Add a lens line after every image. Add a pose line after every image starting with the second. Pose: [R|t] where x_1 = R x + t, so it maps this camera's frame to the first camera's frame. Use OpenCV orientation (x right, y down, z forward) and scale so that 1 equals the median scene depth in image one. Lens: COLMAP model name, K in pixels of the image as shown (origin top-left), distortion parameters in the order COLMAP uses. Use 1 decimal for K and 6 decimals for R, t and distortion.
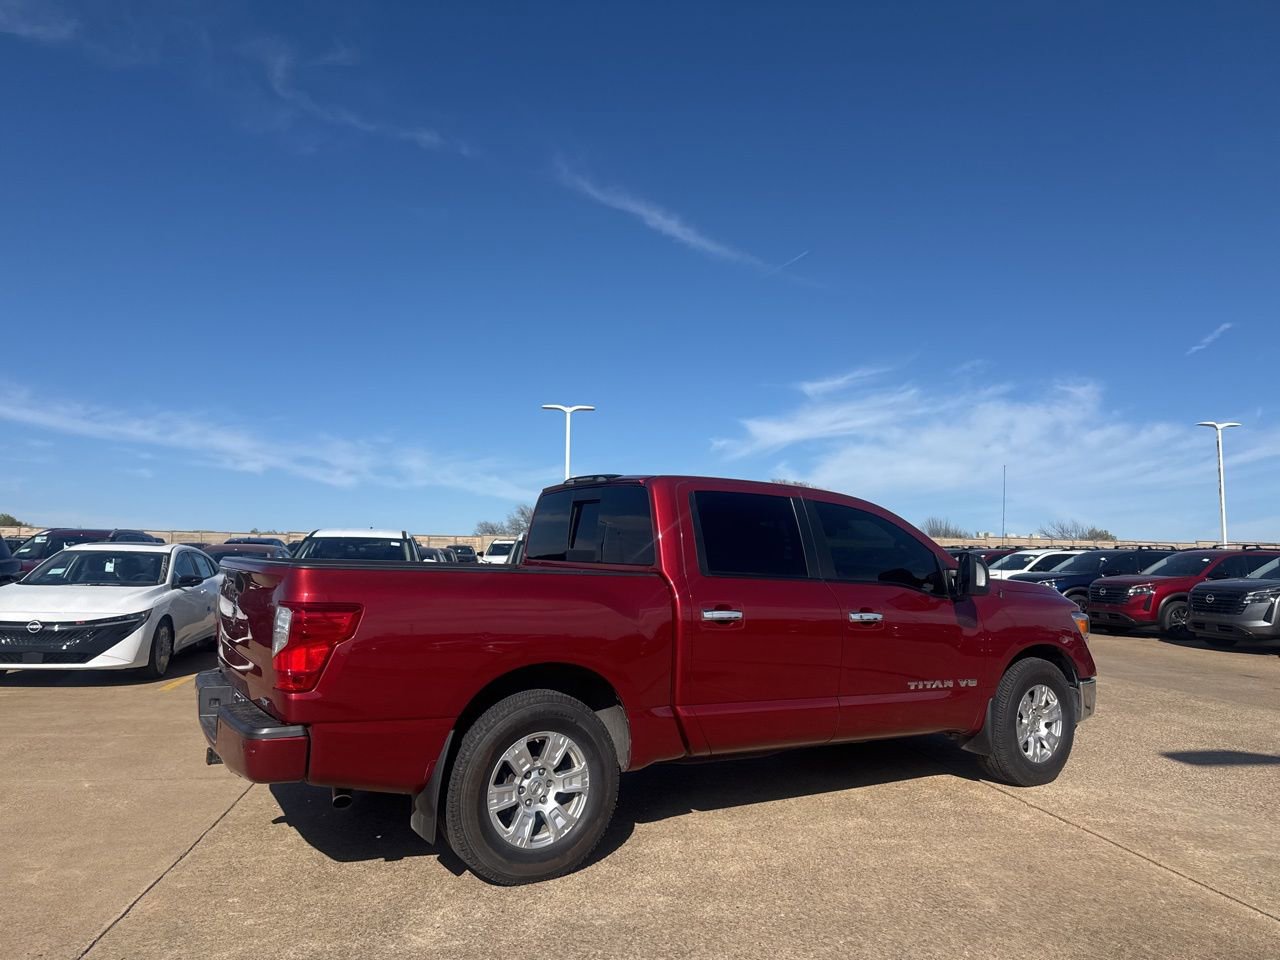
lens RADIAL K [[906.0, 0, 631.1], [0, 906.0, 477.1], [0, 0, 1]] dist [0.067417, -0.085857]
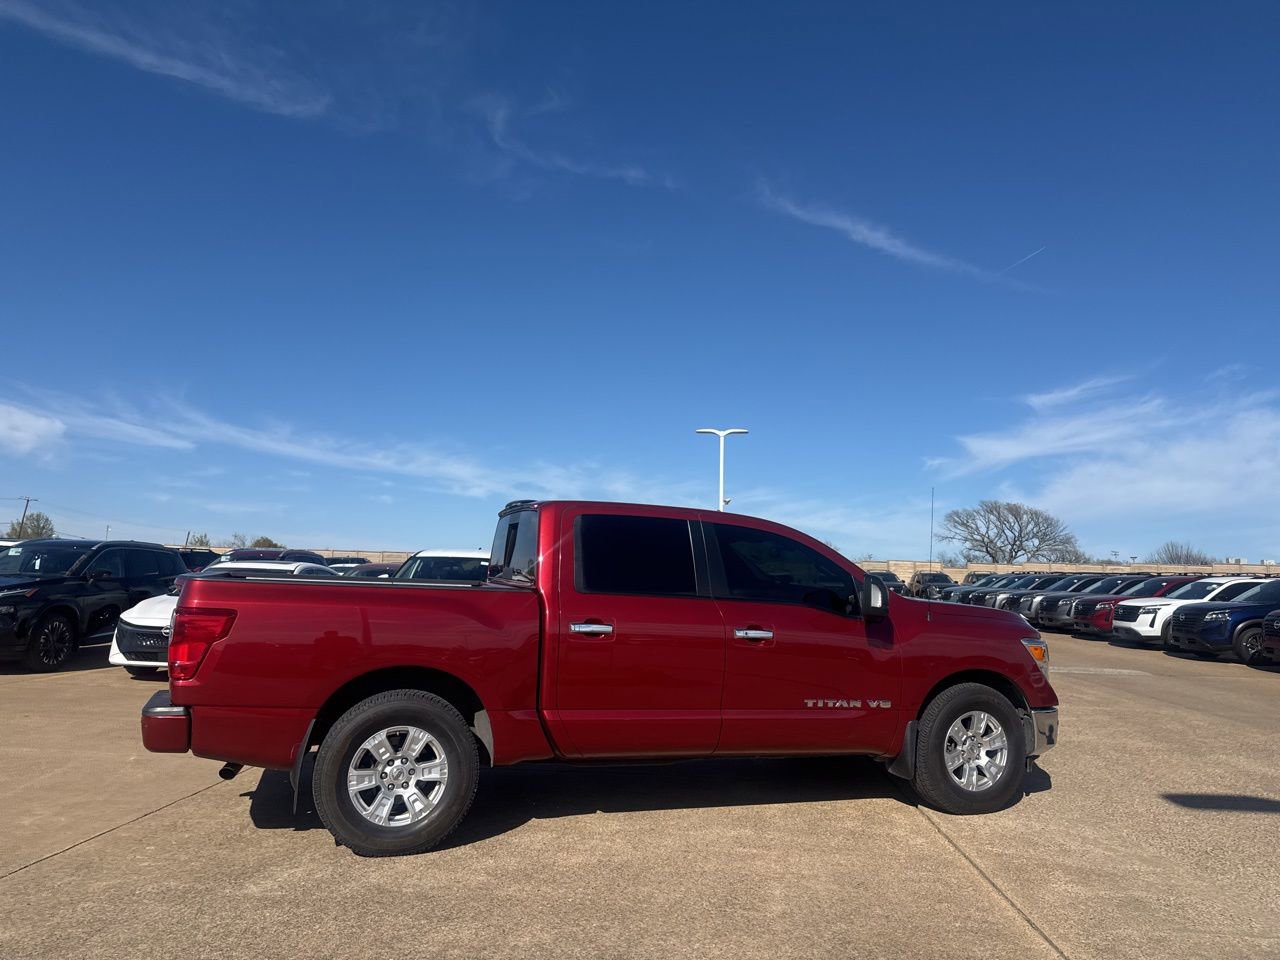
lens RADIAL K [[906.0, 0, 624.2], [0, 906.0, 482.3], [0, 0, 1]] dist [0.067417, -0.085857]
pose [[0.972965, -0.013406, -0.230562, 0.160853], [0.008860, 0.999746, -0.020739, -0.000150], [0.230781, 0.018136, 0.972837, -0.021342]]
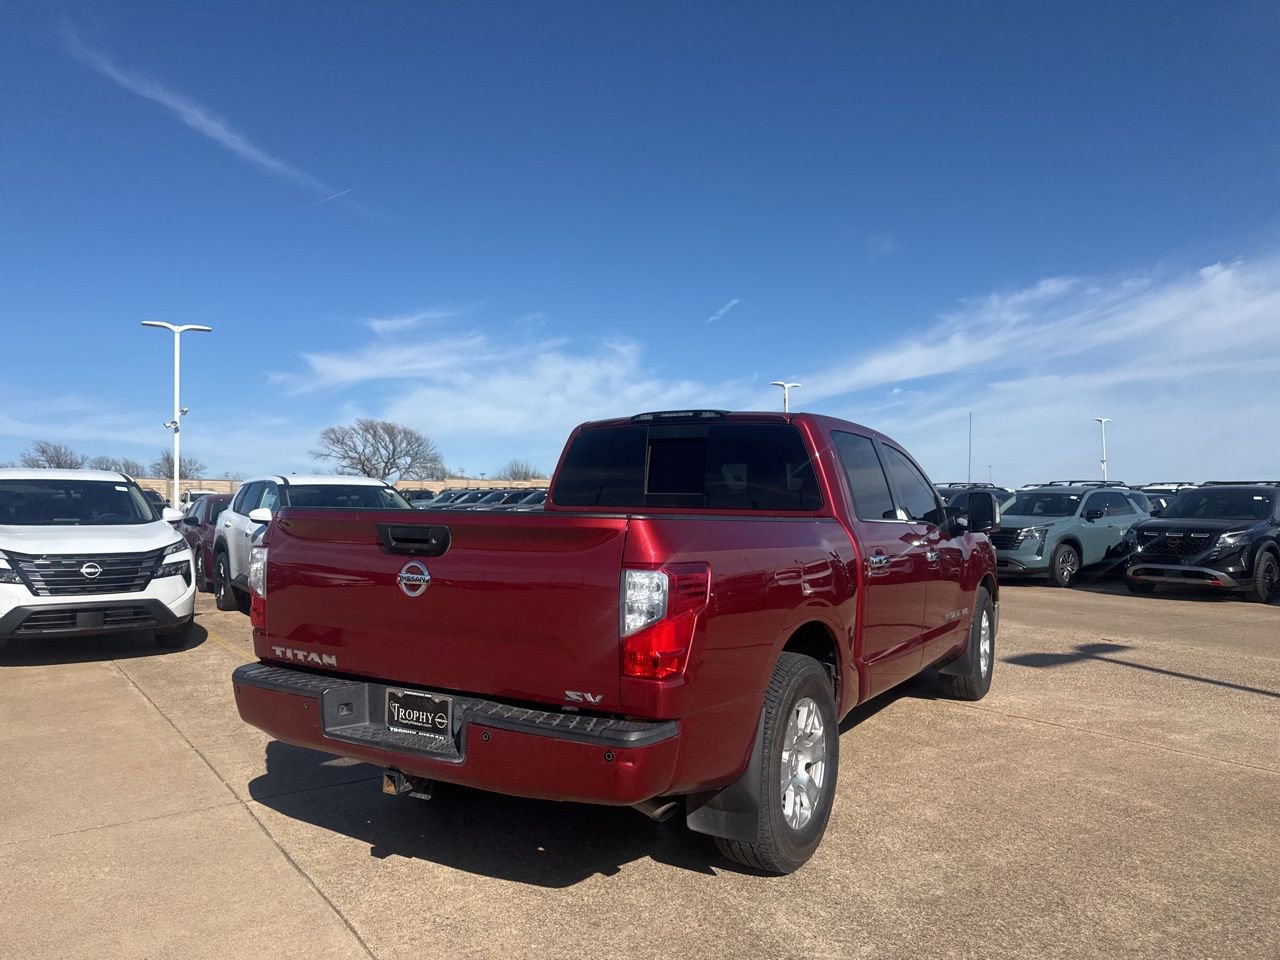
lens RADIAL K [[906.0, 0, 636.2], [0, 906.0, 472.1], [0, 0, 1]] dist [0.067417, -0.085857]
pose [[0.887231, 0.002695, 0.461317, -0.236003], [-0.029368, 0.998285, 0.050650, 0.007256], [-0.460389, -0.058486, 0.885788, 0.109840]]
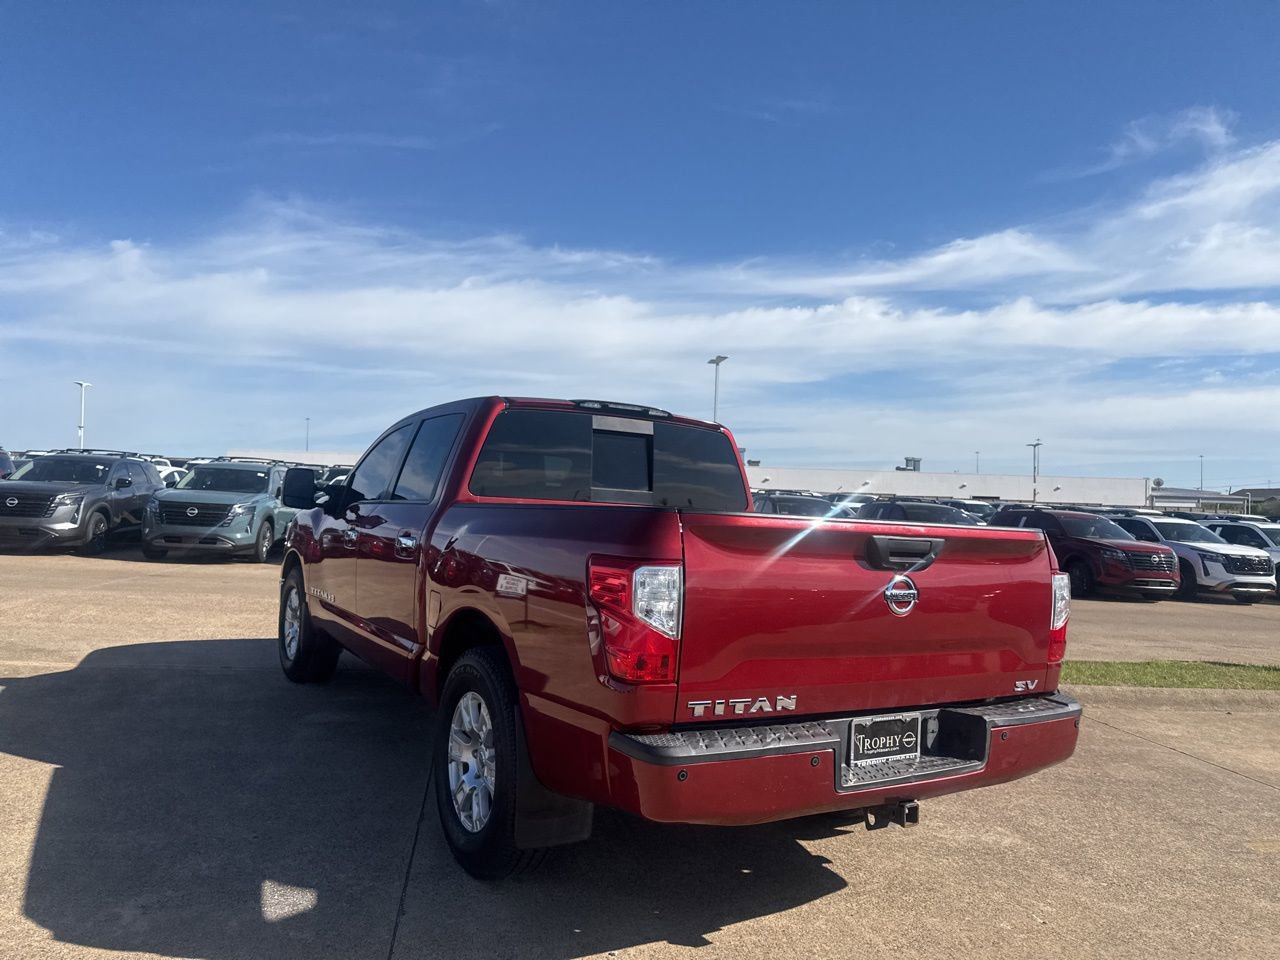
lens RADIAL K [[906.0, 0, 633.2], [0, 906.0, 492.8], [0, 0, 1]] dist [0.067417, -0.085857]
pose [[-0.002061, -0.008441, 0.999962, -0.426365], [-0.134993, 0.990814, 0.008086, 0.035783], [-0.990844, -0.134971, -0.003182, 0.468232]]
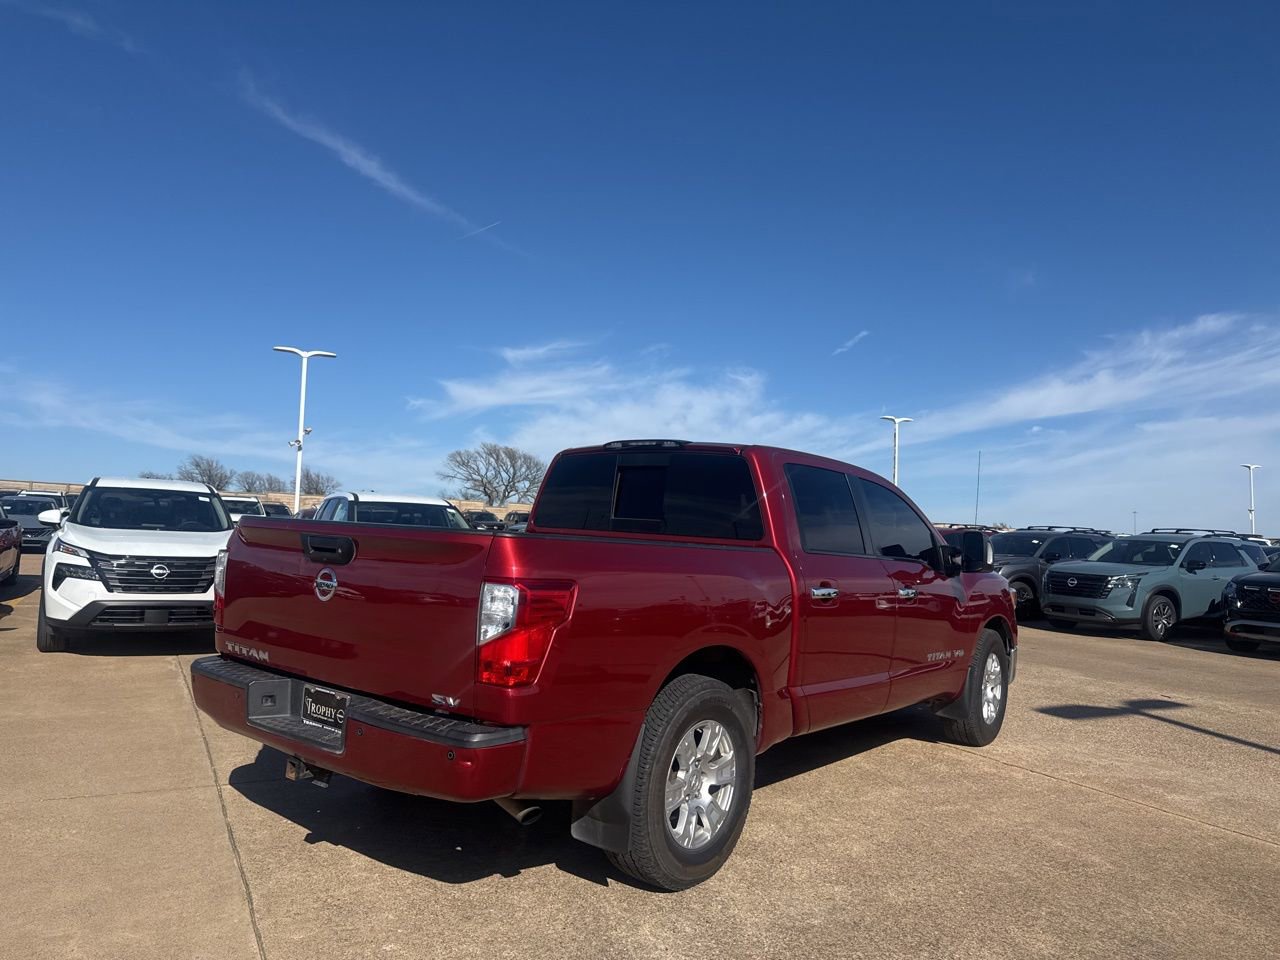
lens RADIAL K [[906.0, 0, 639.3], [0, 906.0, 471.6], [0, 0, 1]] dist [0.067417, -0.085857]
pose [[0.938814, 0.047405, 0.341147, -0.174970], [-0.058699, 0.998014, 0.022855, 0.004914], [-0.339386, -0.041482, 0.939732, 0.063589]]
